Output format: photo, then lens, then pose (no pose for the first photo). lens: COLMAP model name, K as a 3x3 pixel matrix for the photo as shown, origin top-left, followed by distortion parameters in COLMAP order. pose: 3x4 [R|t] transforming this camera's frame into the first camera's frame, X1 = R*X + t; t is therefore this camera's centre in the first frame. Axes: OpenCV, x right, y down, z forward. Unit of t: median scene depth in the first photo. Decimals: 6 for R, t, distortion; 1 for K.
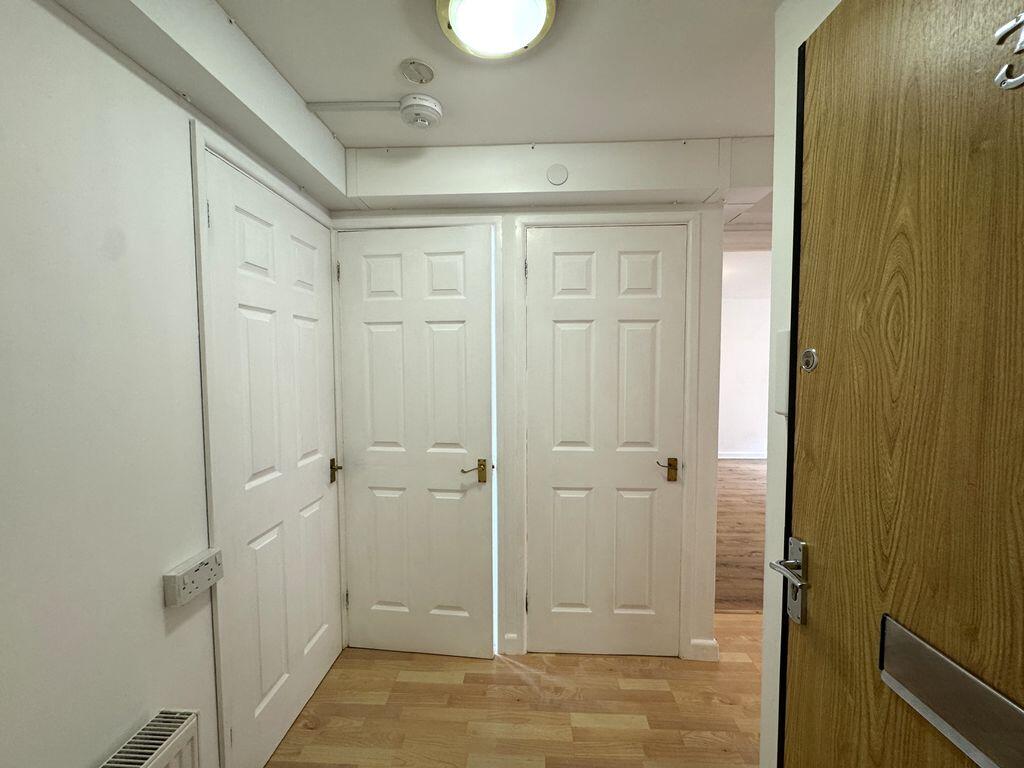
lens RADIAL K [[410.6, 0, 509.6], [0, 410.6, 383.5], [0, 0, 1]] dist [-0.000415, -0.000218]
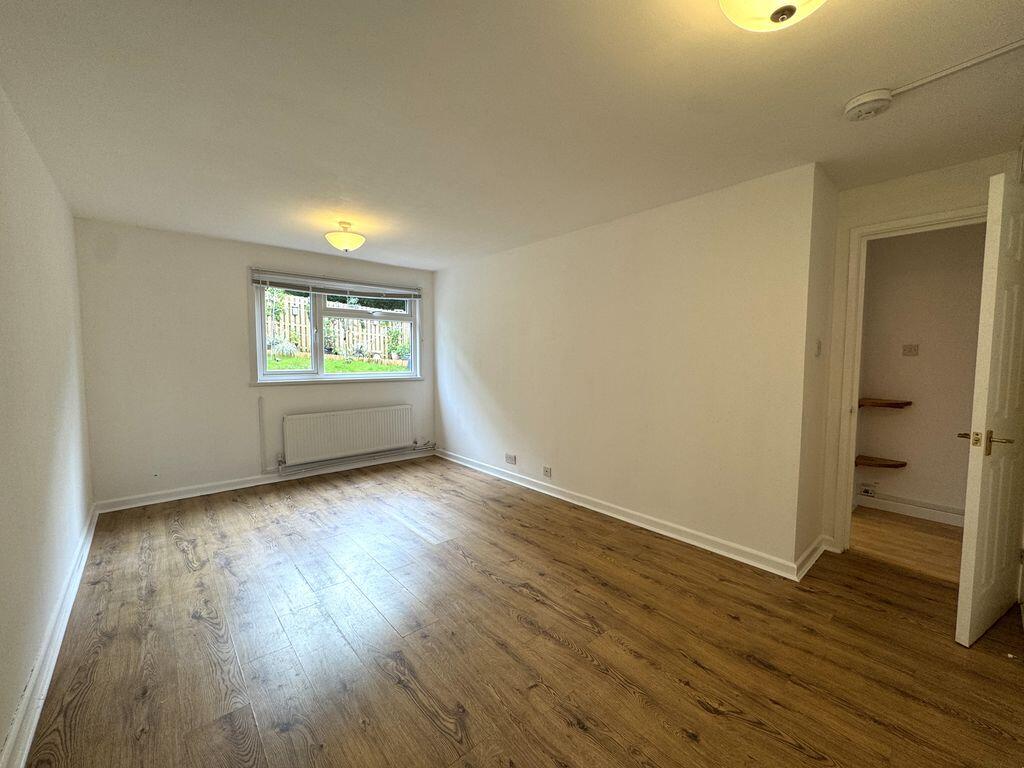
lens RADIAL K [[410.6, 0, 509.6], [0, 410.6, 383.5], [0, 0, 1]] dist [-0.000415, -0.000218]
pose [[-0.696659, -0.048976, 0.715728, 0.415176], [0.026043, 0.995283, 0.093455, -0.038153], [-0.716929, 0.083746, -0.692098, 1.675953]]
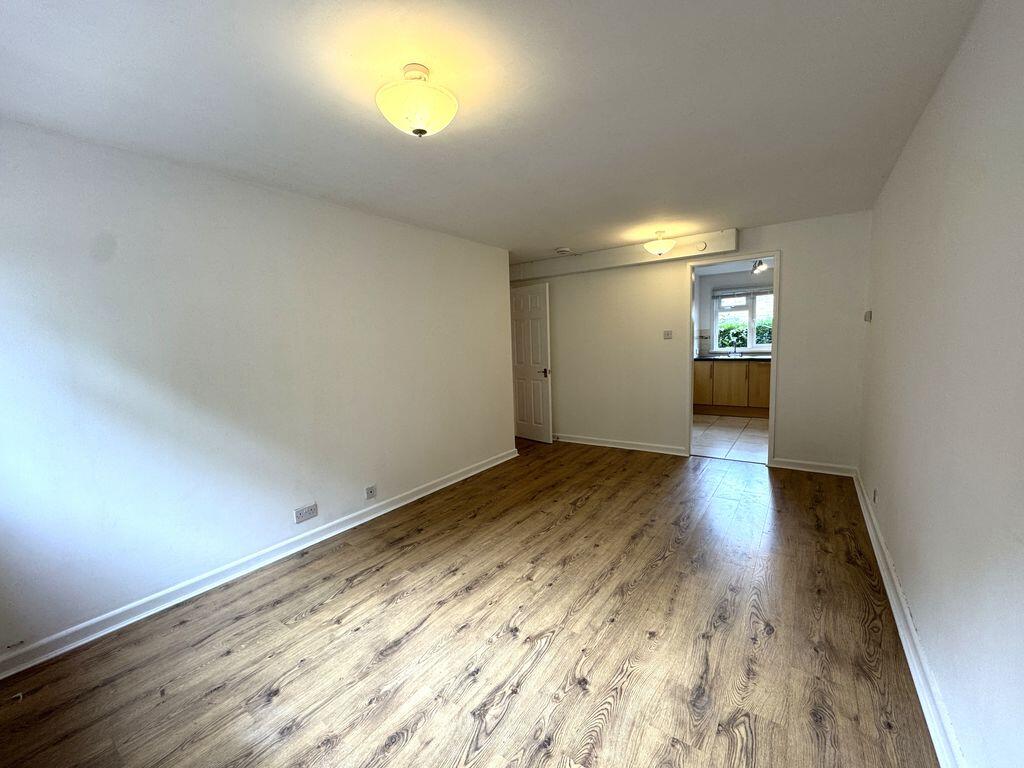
lens RADIAL K [[410.6, 0, 509.6], [0, 410.6, 383.5], [0, 0, 1]] dist [-0.000415, -0.000218]
pose [[-0.541861, 0.107595, -0.833553, 1.728808], [0.003261, 0.992034, 0.125932, -0.054991], [0.840462, 0.065519, -0.537895, 1.600910]]
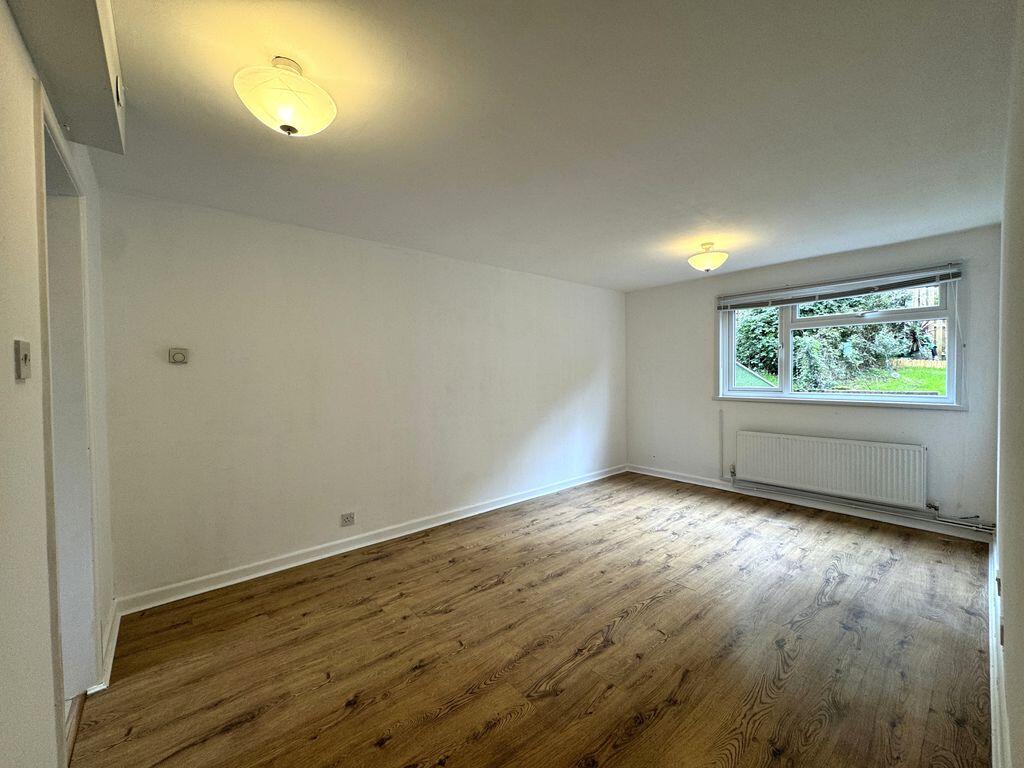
lens RADIAL K [[409.9, 0, 519.5], [0, 409.9, 383.6], [0, 0, 1]] dist [-0.001461, 0.000000]
pose [[0.715775, -0.024047, 0.697917, 0.378288], [0.039353, 0.999208, -0.005932, -0.010835], [-0.697222, 0.031711, 0.716154, 0.883734]]
